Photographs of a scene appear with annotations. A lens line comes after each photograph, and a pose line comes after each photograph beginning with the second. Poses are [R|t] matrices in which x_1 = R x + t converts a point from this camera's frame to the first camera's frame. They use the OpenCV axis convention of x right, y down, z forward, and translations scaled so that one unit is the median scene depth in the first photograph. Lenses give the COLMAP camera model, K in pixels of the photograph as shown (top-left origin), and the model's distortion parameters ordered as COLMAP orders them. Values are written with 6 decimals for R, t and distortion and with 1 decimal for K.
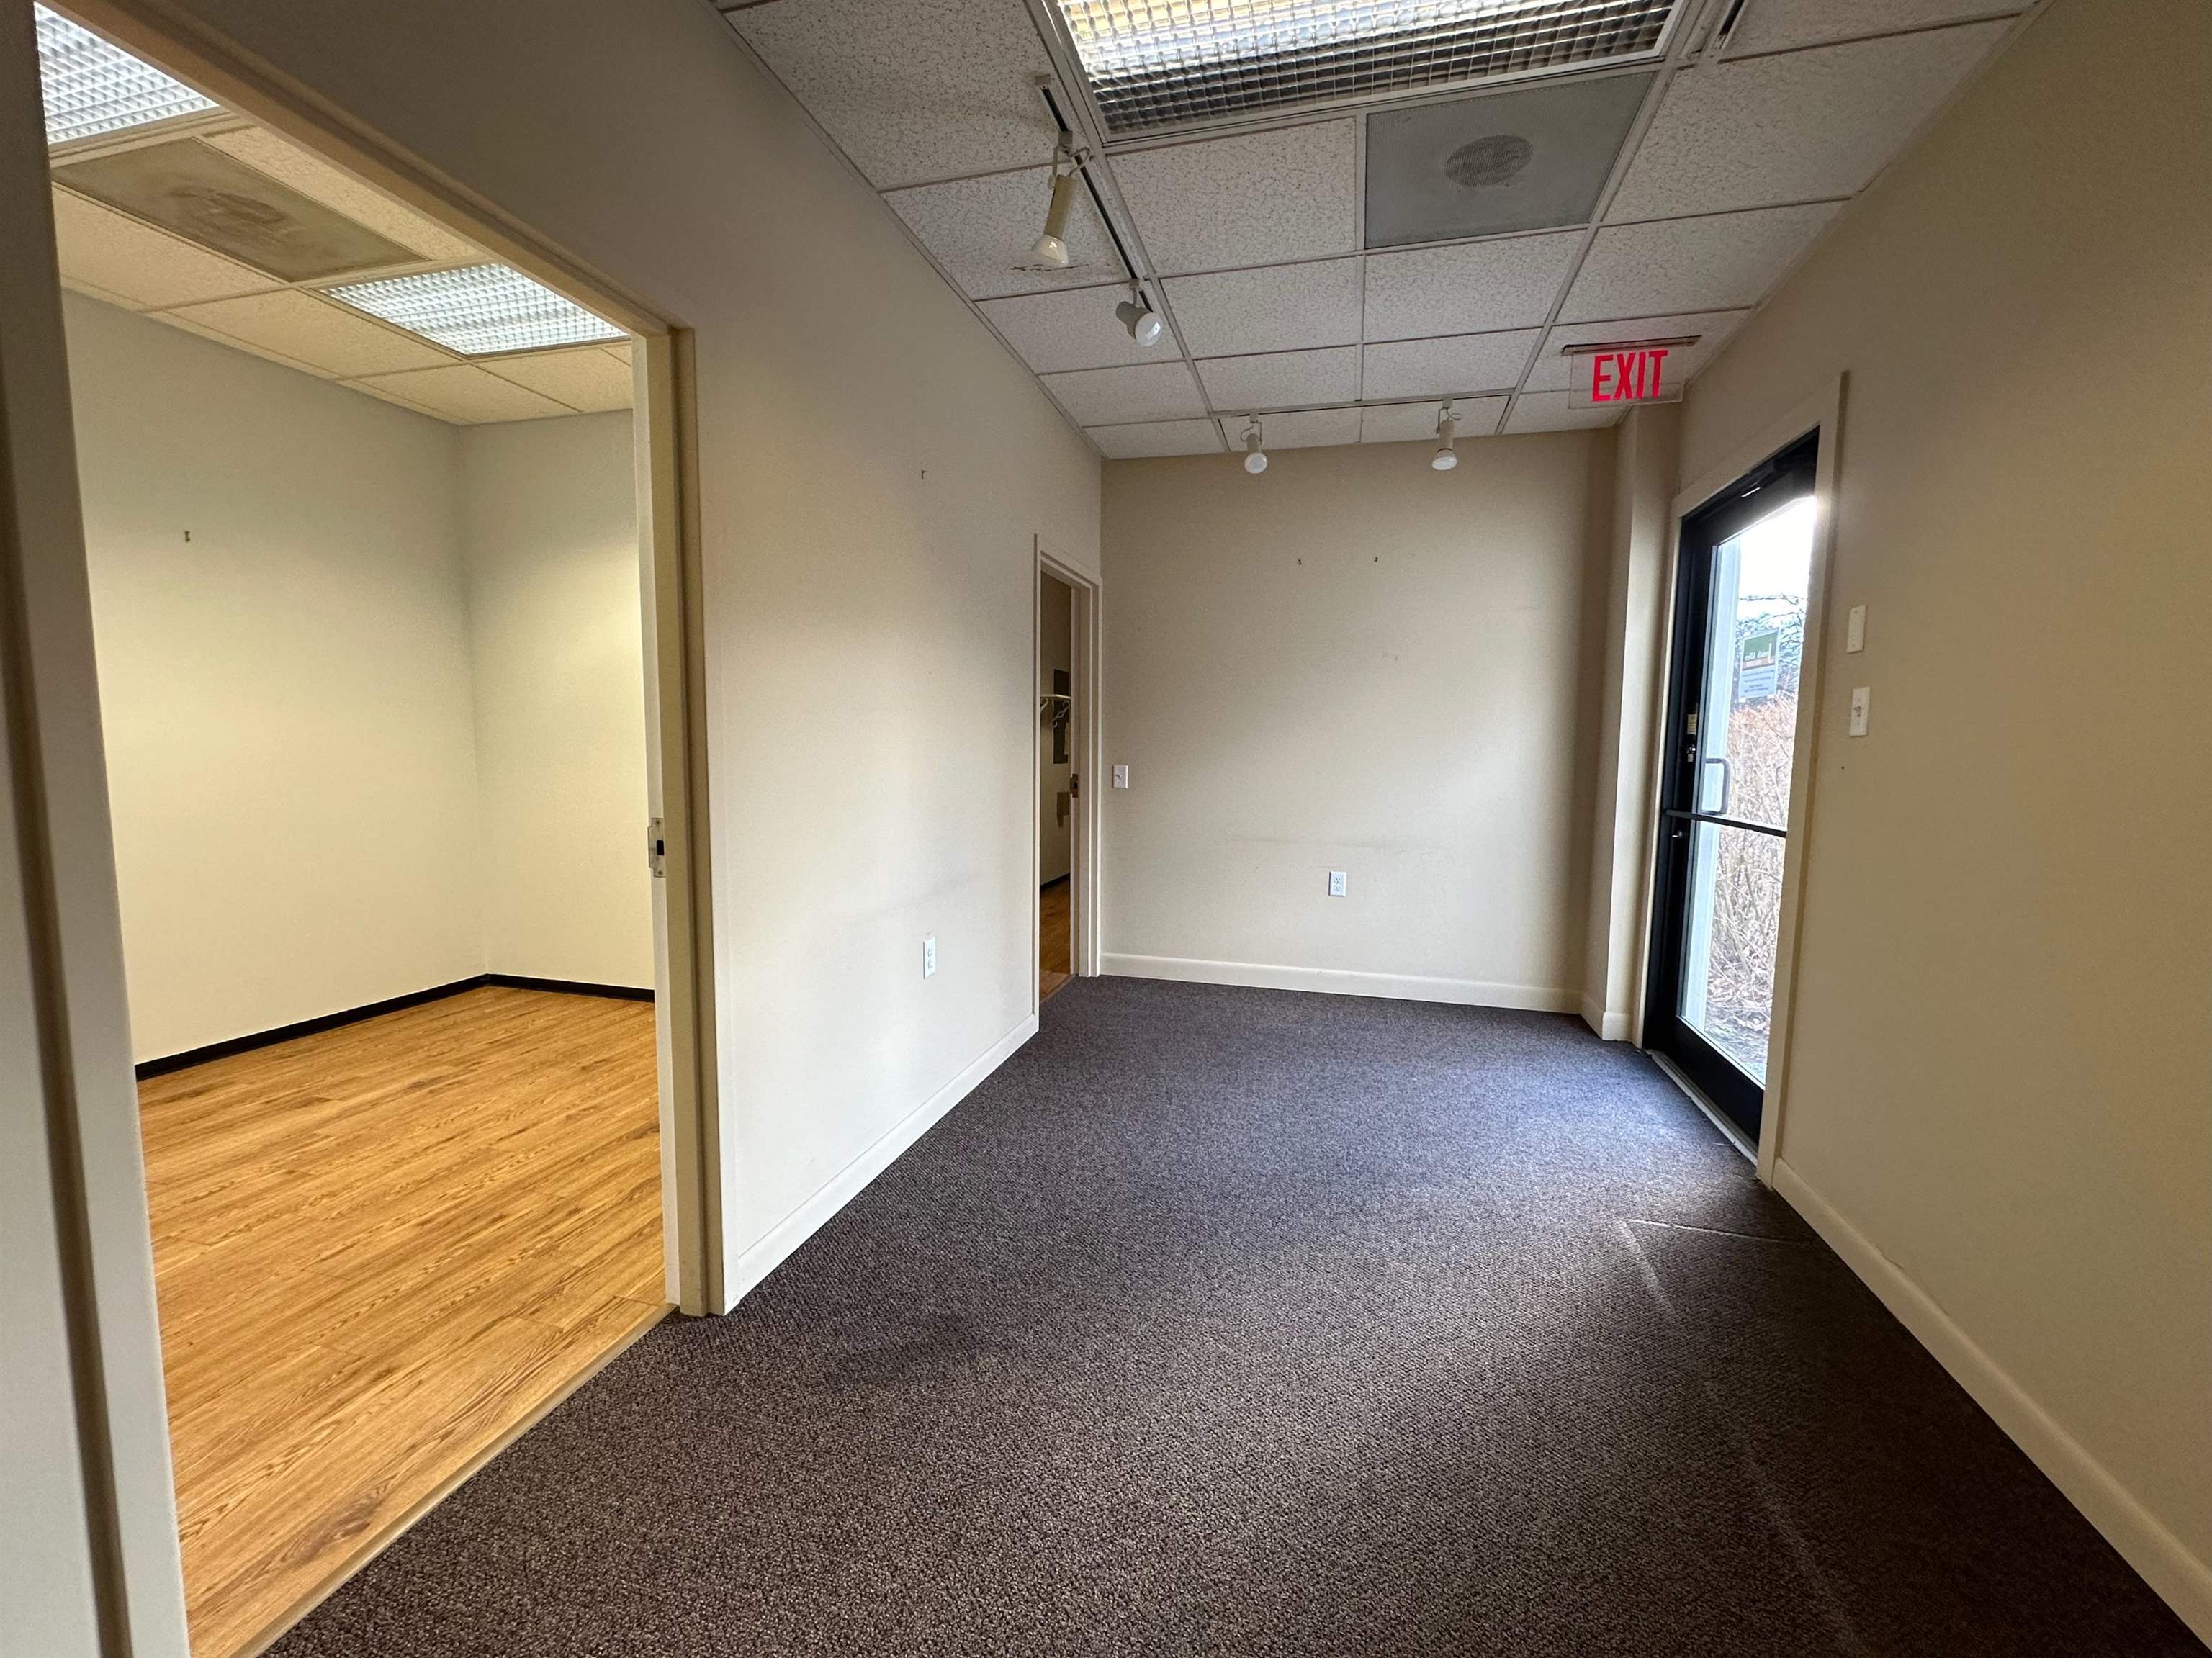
lens RADIAL K [[927.7, 0, 1106.0], [0, 927.7, 829.0], [0, 0, 1]] dist [-0.000122, -0.000168]
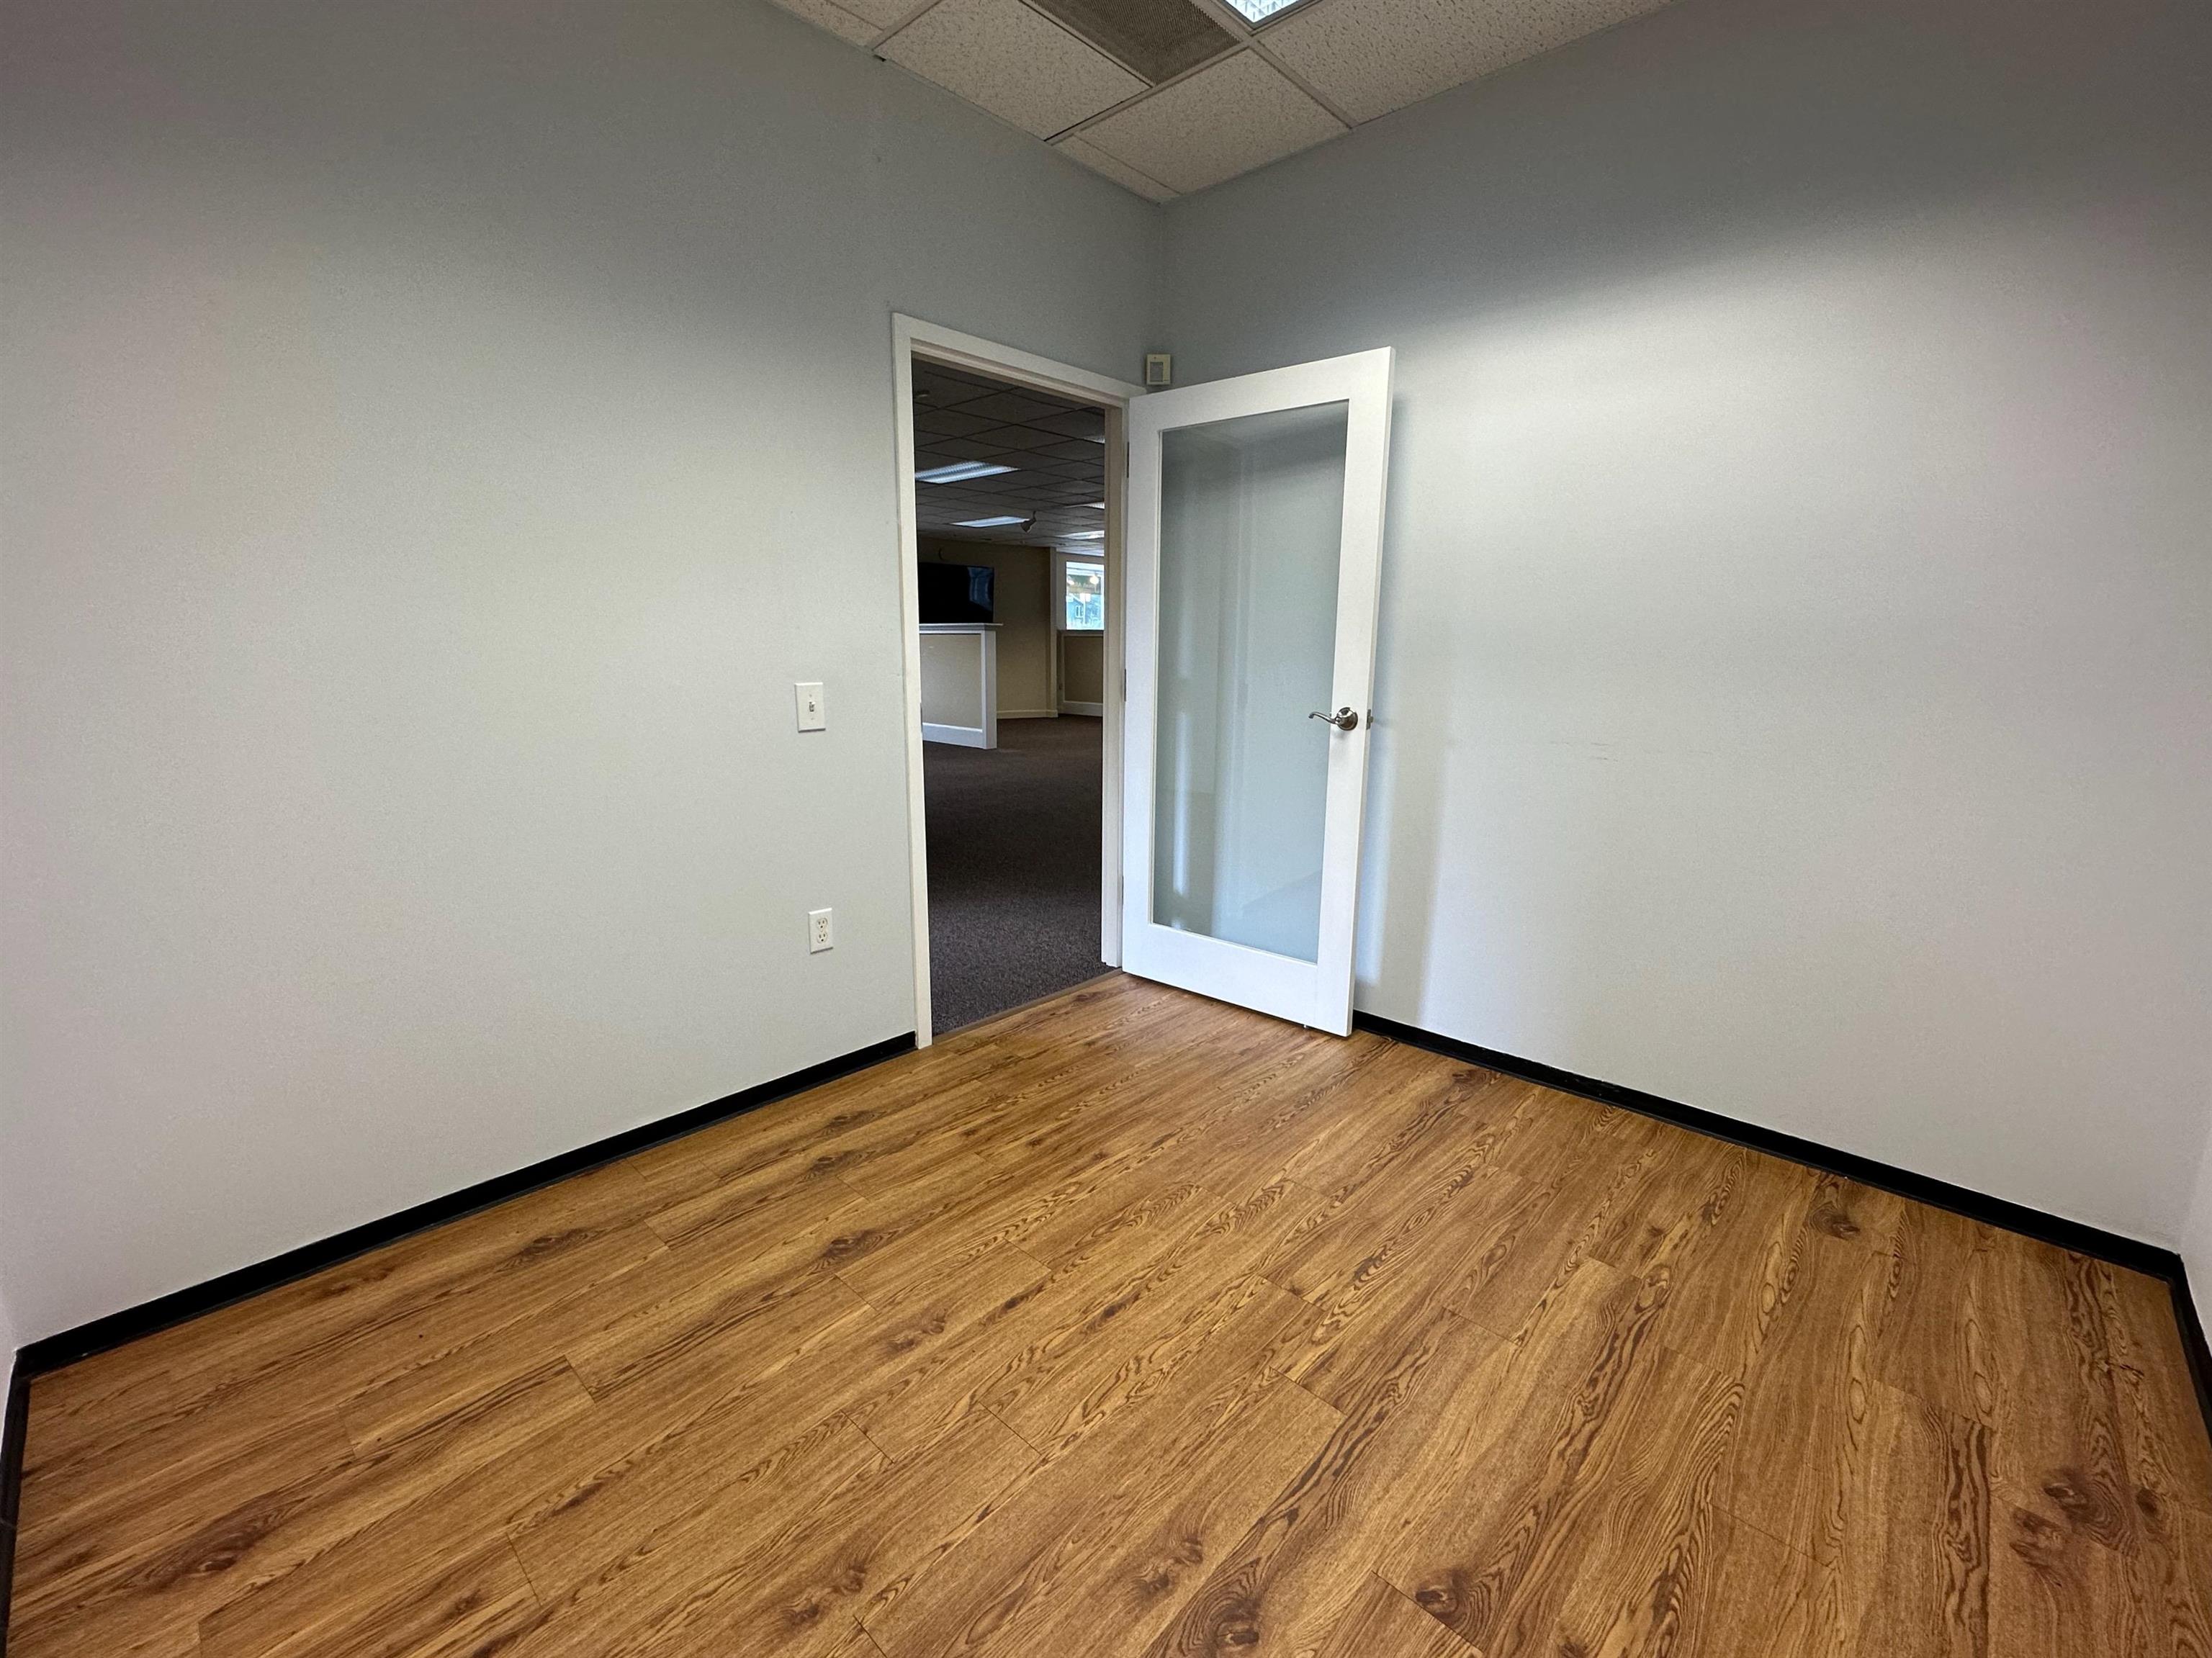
lens RADIAL K [[927.7, 0, 1106.0], [0, 927.7, 829.0], [0, 0, 1]] dist [-0.000122, -0.000168]
pose [[-0.887327, -0.111295, 0.447509, -1.028946], [0.024554, 0.957659, 0.286854, -0.161910], [-0.460487, 0.265522, -0.847024, 1.565143]]
